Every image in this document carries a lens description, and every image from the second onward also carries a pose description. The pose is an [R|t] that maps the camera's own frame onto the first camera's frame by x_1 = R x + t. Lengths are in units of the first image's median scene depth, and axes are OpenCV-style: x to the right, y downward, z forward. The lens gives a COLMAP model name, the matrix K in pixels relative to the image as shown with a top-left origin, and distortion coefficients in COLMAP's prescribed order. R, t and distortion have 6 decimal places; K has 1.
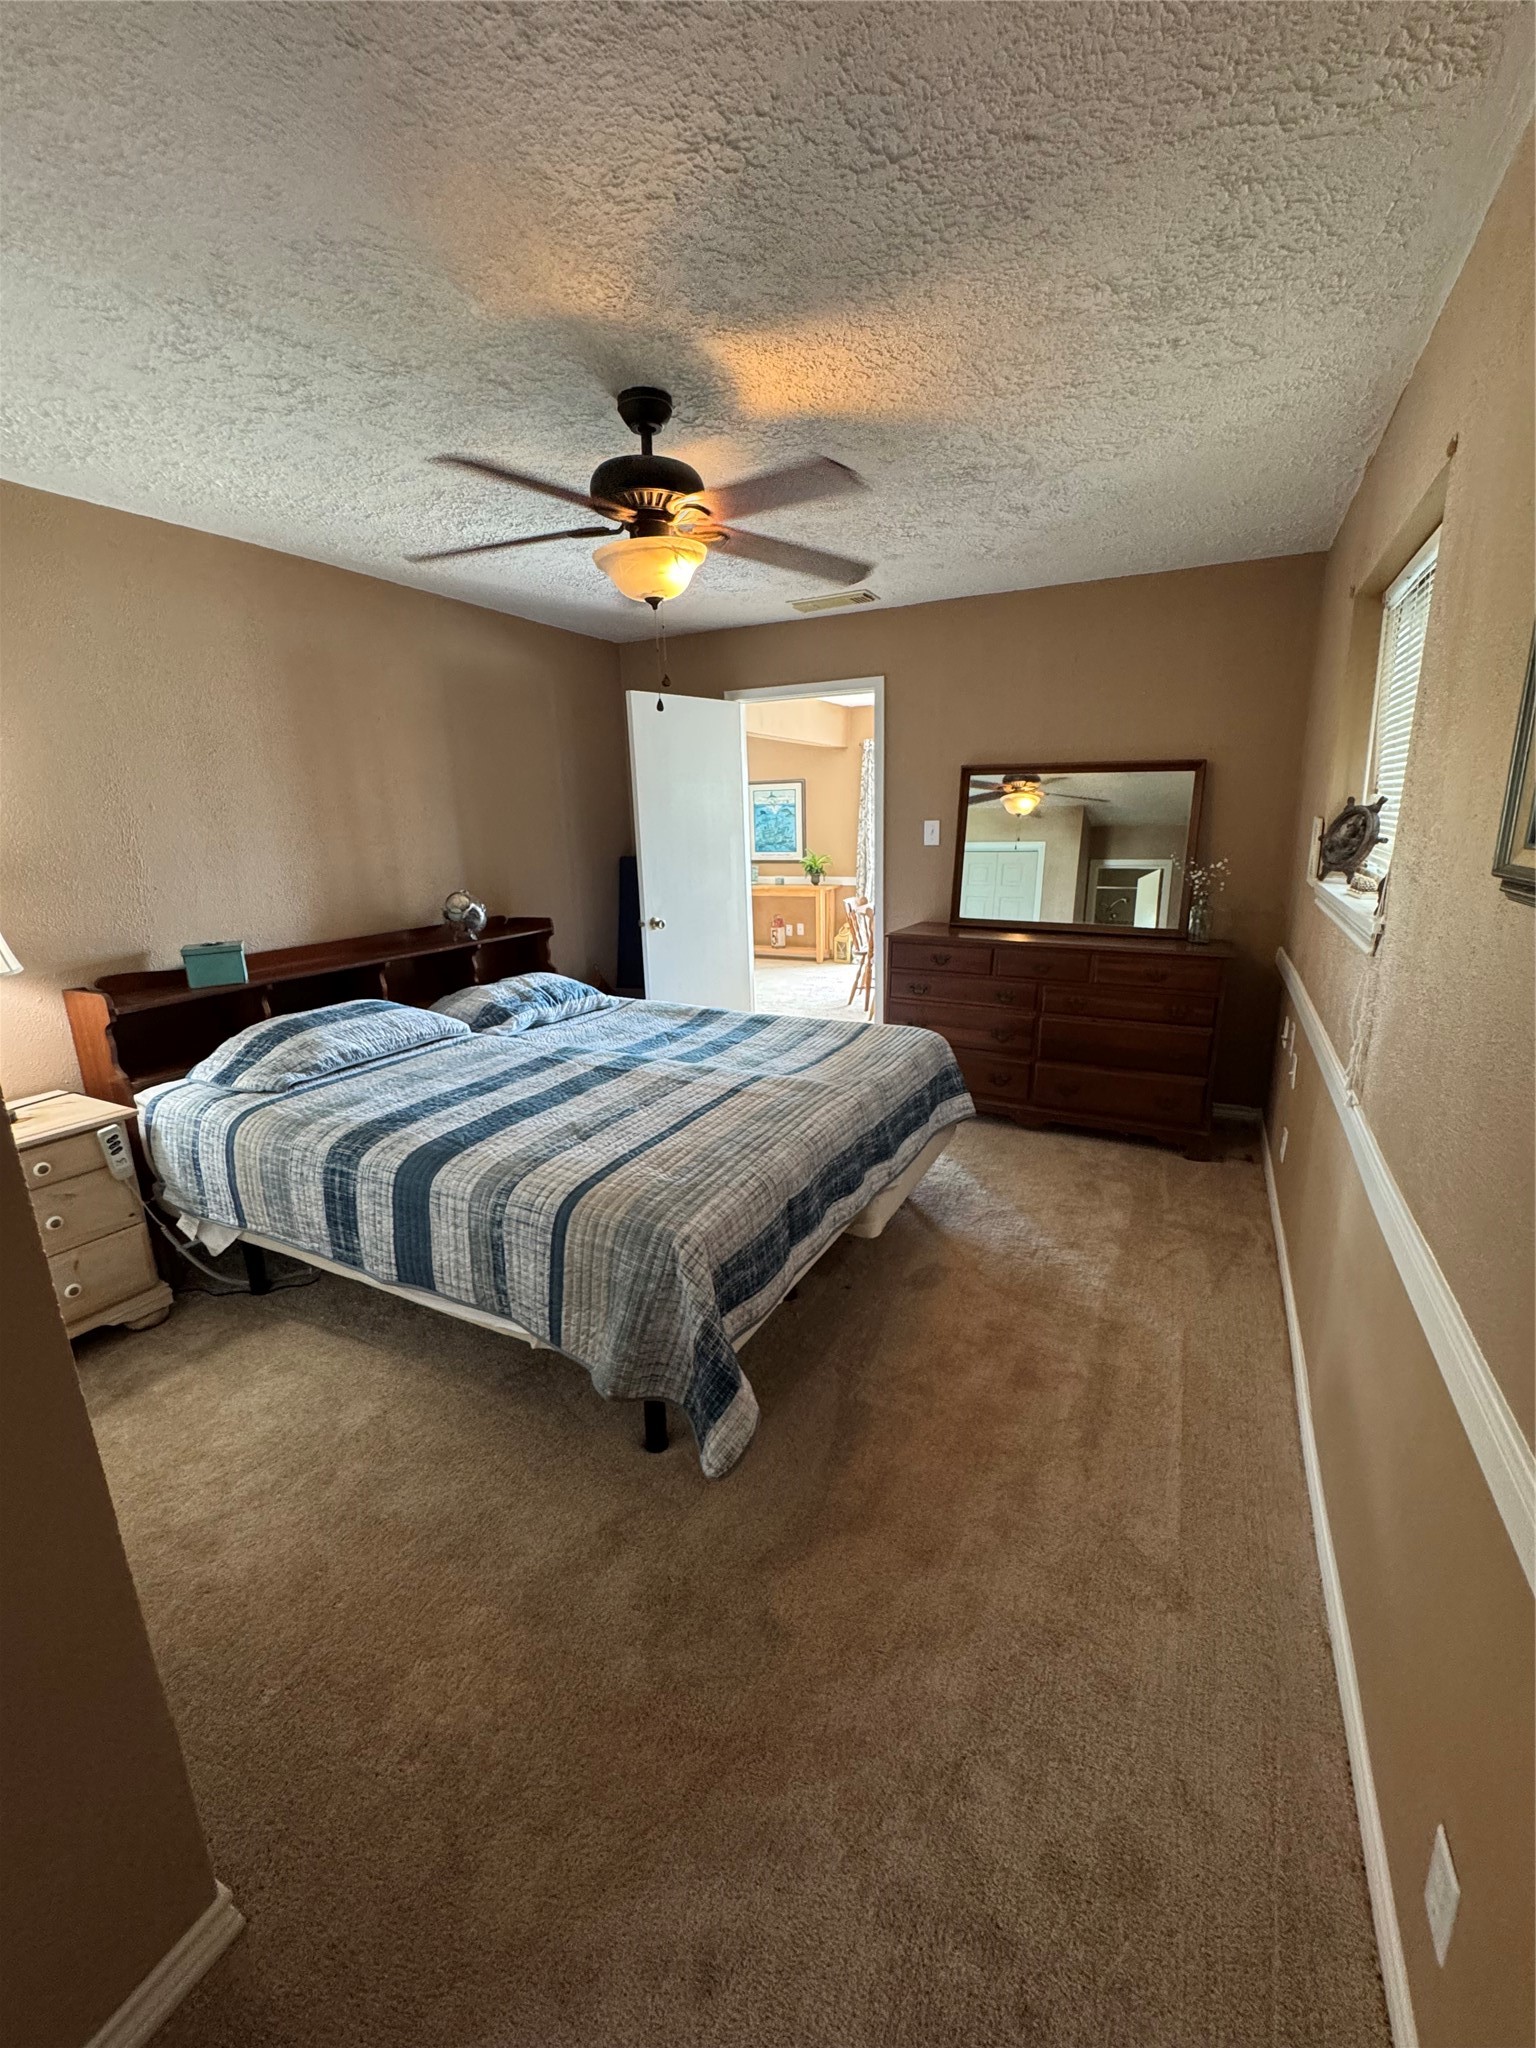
lens RADIAL K [[834.0, 0, 768.0], [0, 834.0, 1024.0], [0, 0, 1]] dist [-0.001735, -0.000110]
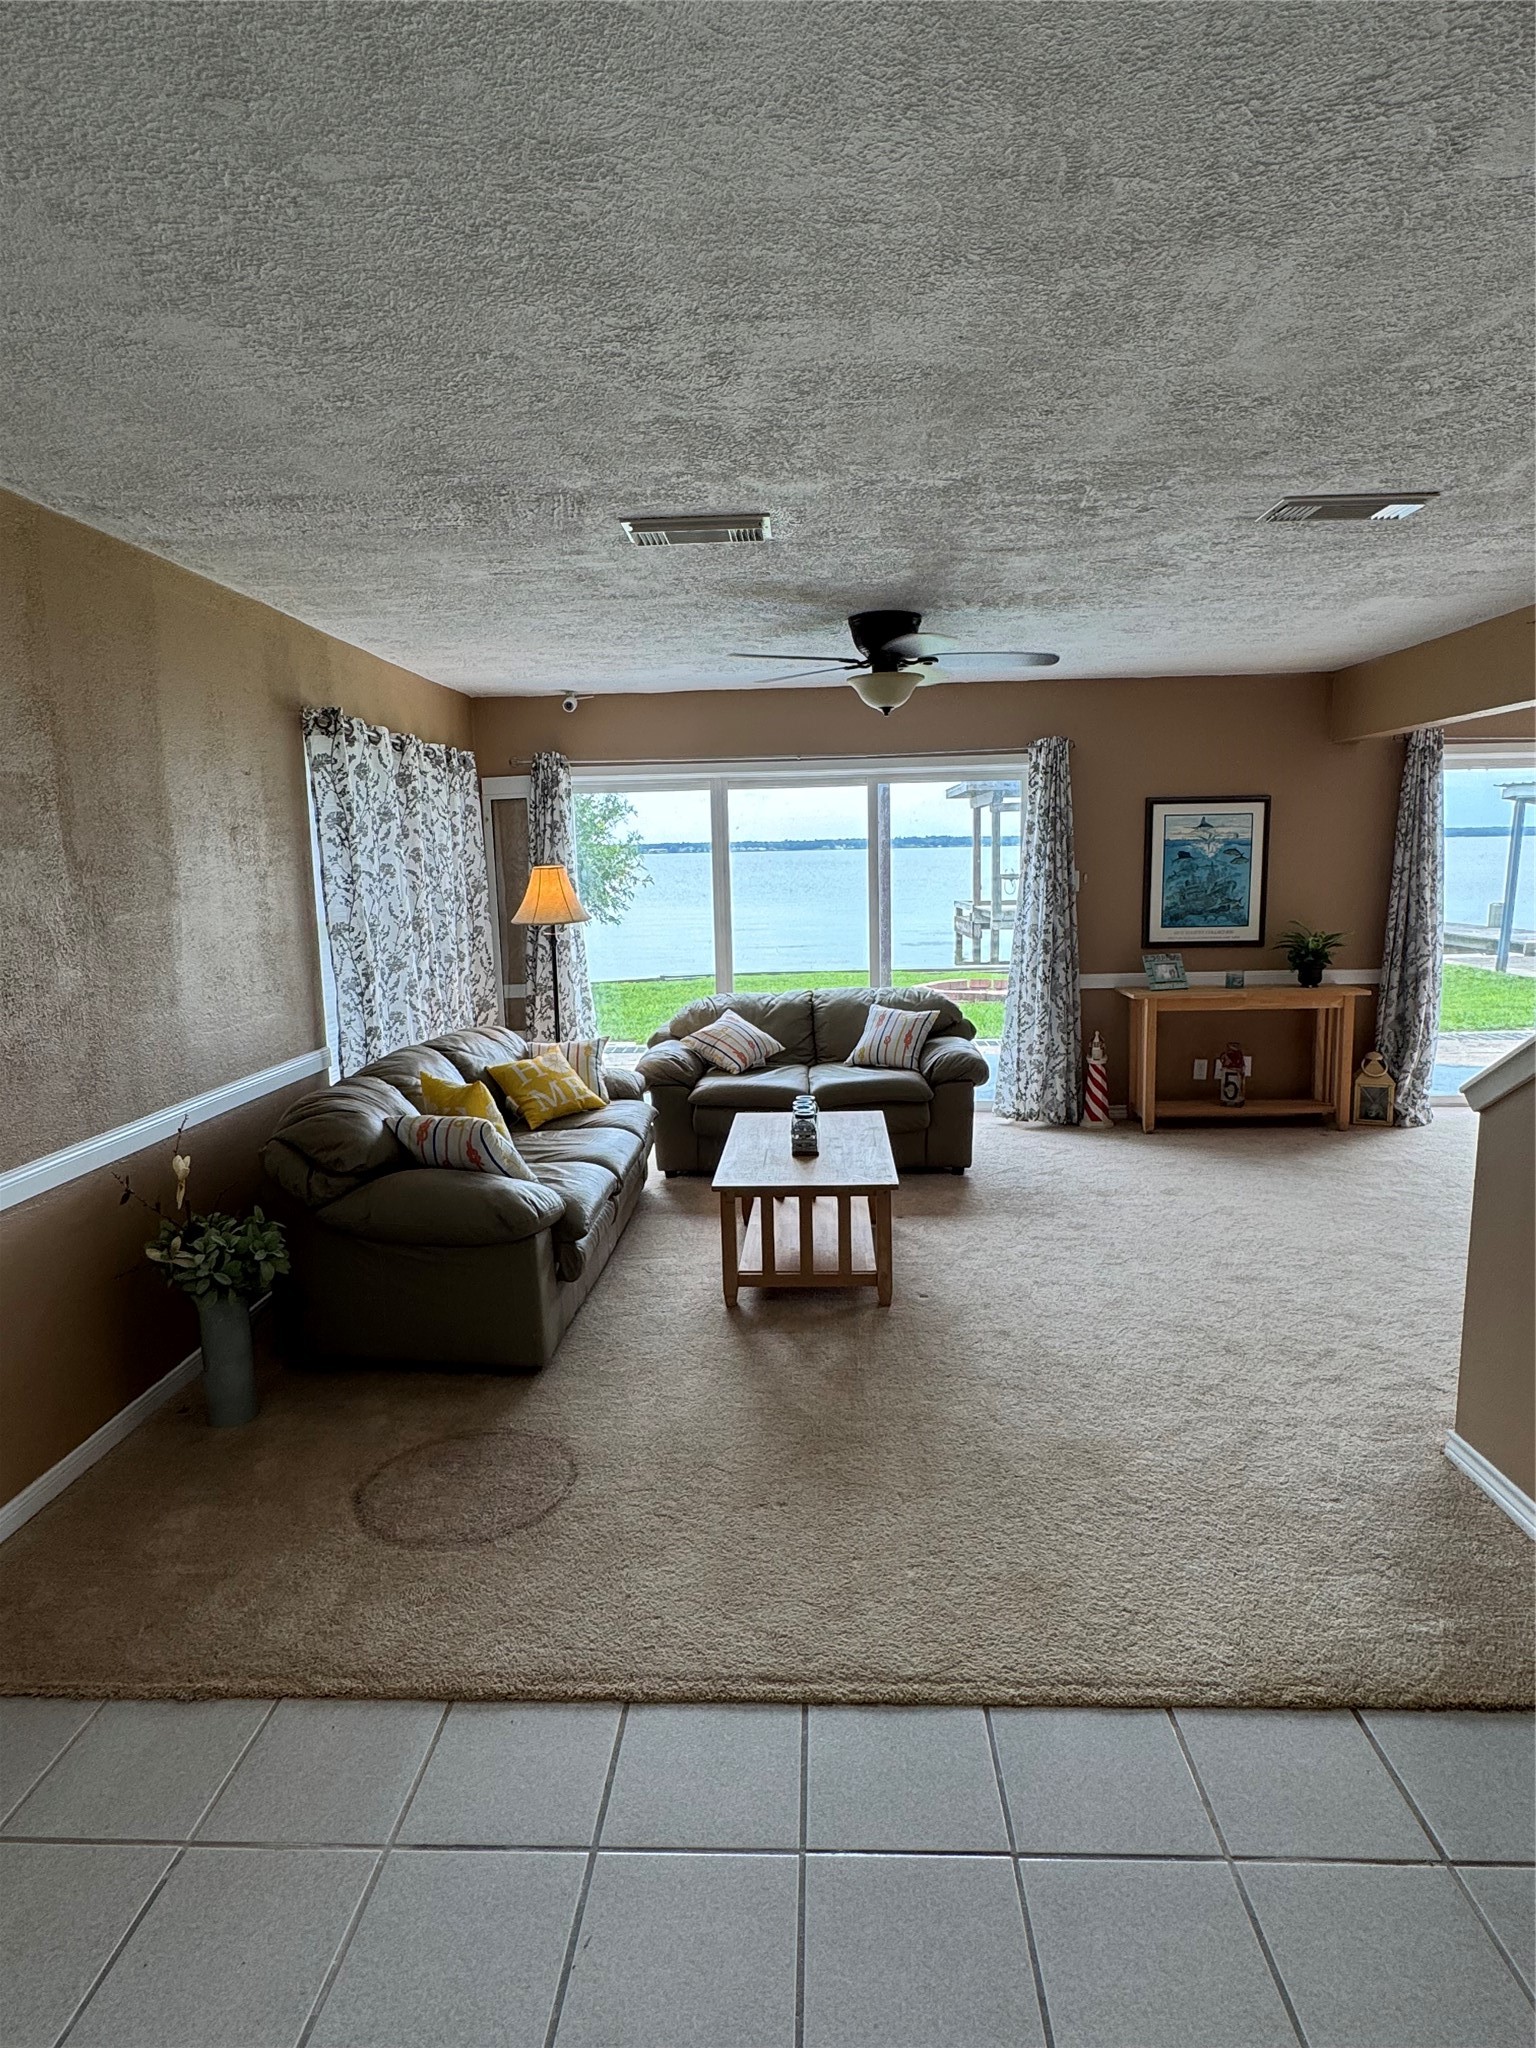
lens RADIAL K [[1159.3, 0, 768.0], [0, 1159.3, 1024.0], [0, 0, 1]] dist [-0.001396, -0.000203]
pose [[0.909660, -0.043666, 0.413052, -0.569691], [0.089280, 0.991769, -0.091774, -0.101236], [-0.405645, 0.120361, 0.906071, 0.446858]]
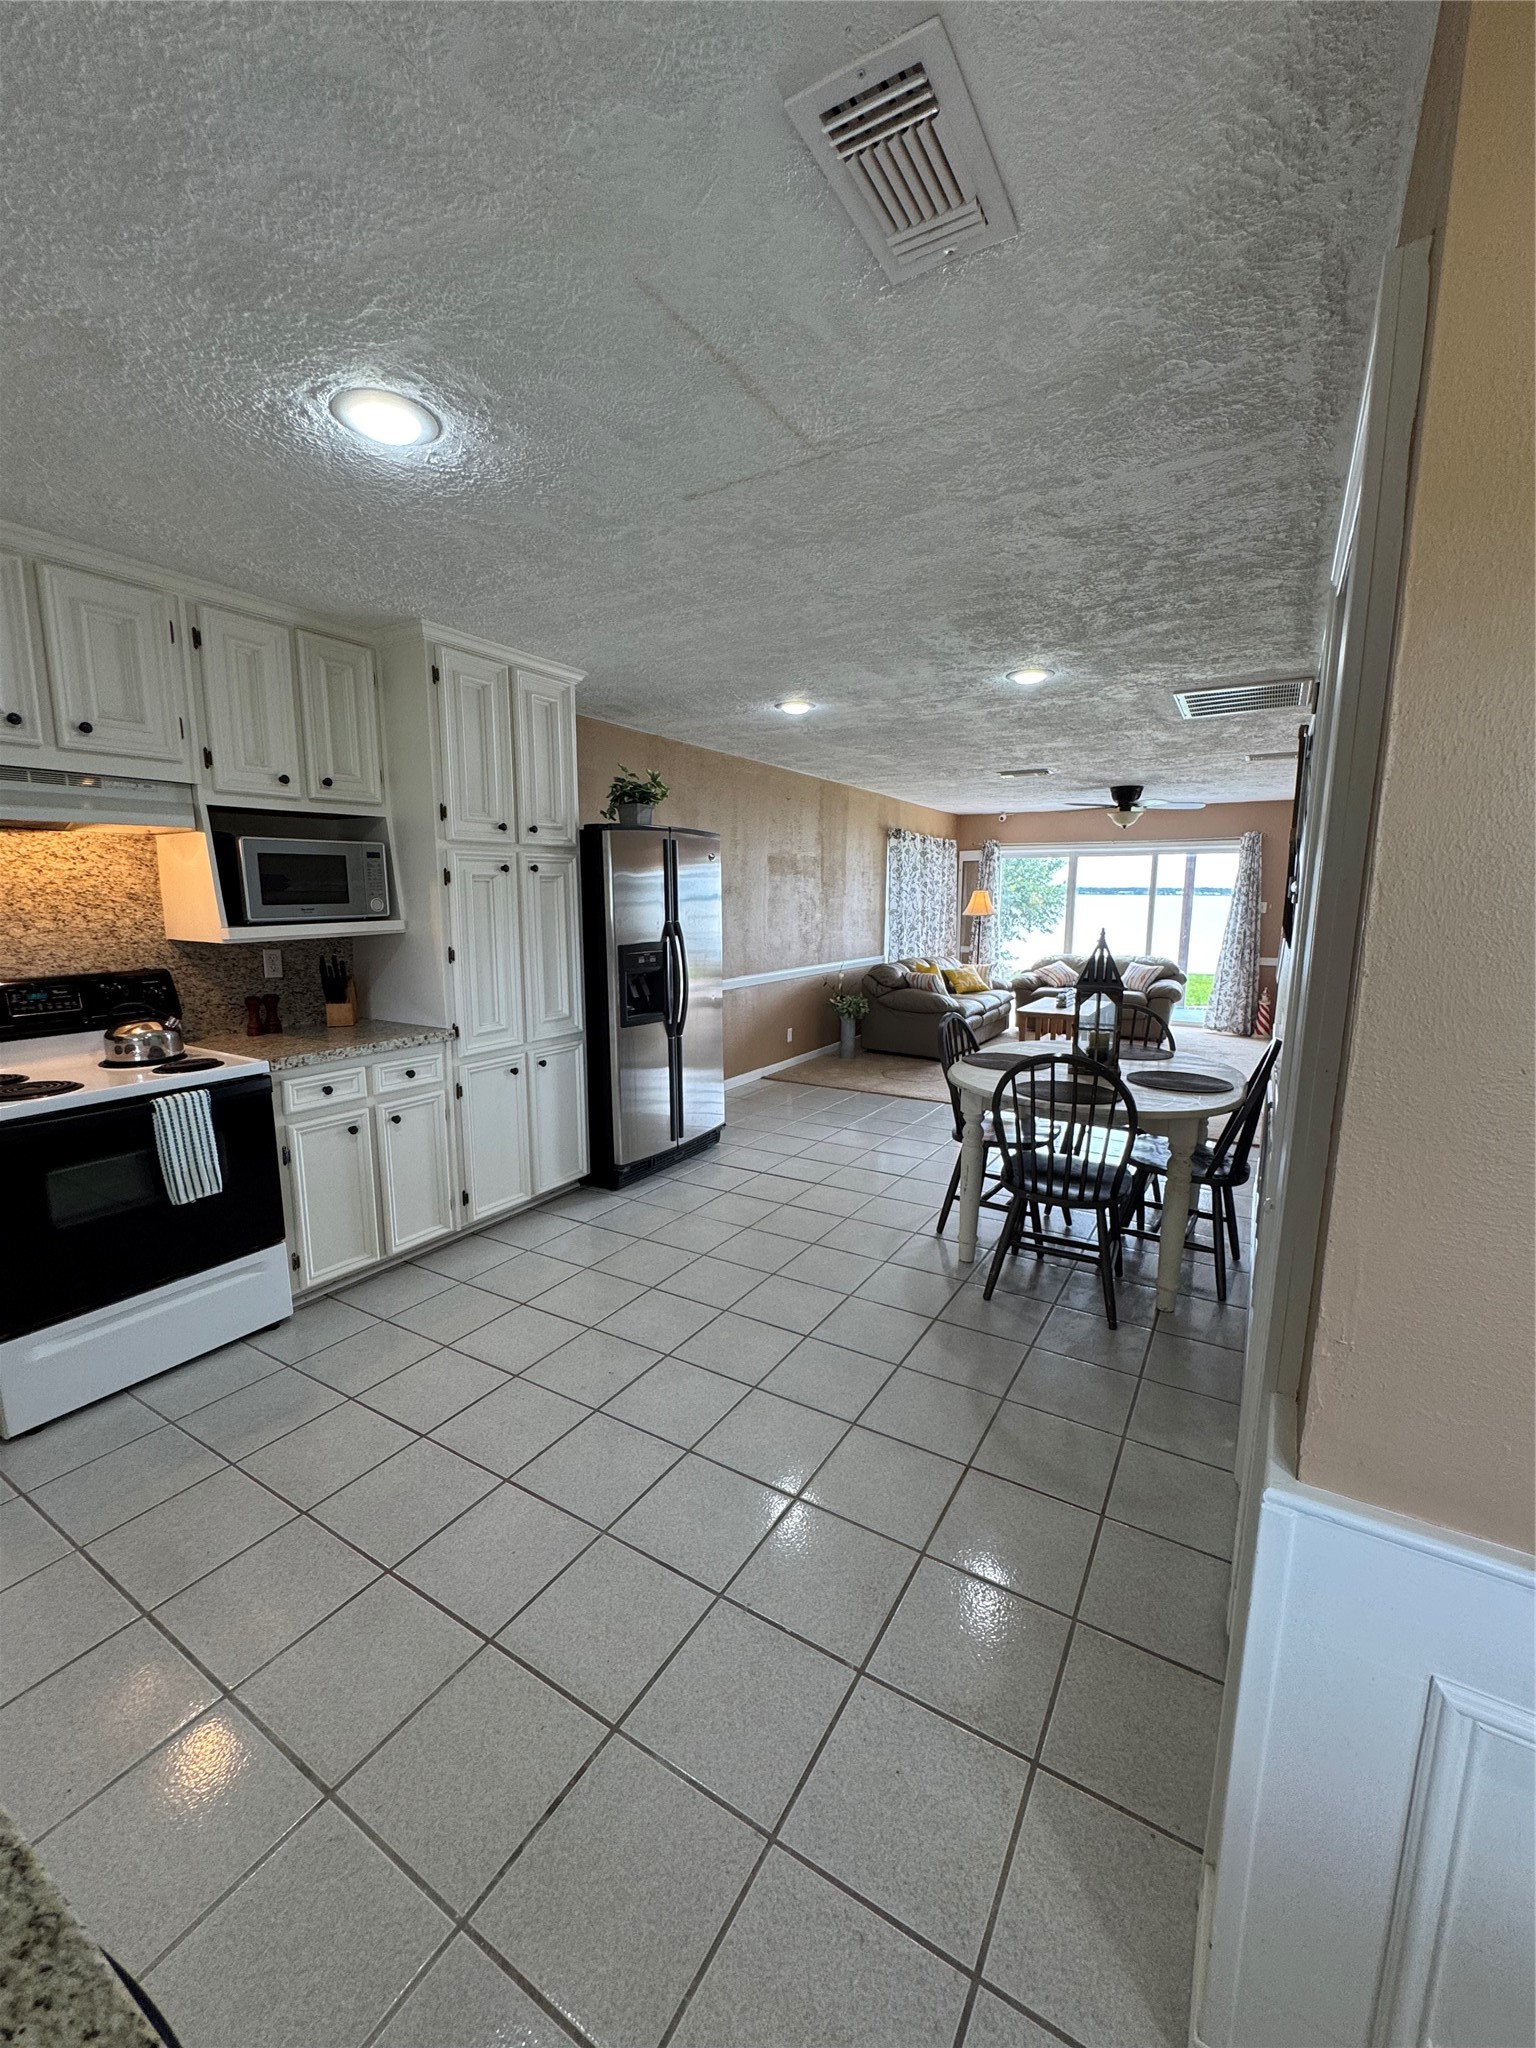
lens RADIAL K [[834.0, 0, 768.0], [0, 834.0, 1024.0], [0, 0, 1]] dist [-0.001735, -0.000110]
pose [[0.996704, 0.054456, -0.060129, -0.612255], [-0.059545, 0.994482, -0.086371, 0.027664], [0.055094, 0.089667, 0.994447, -0.021734]]
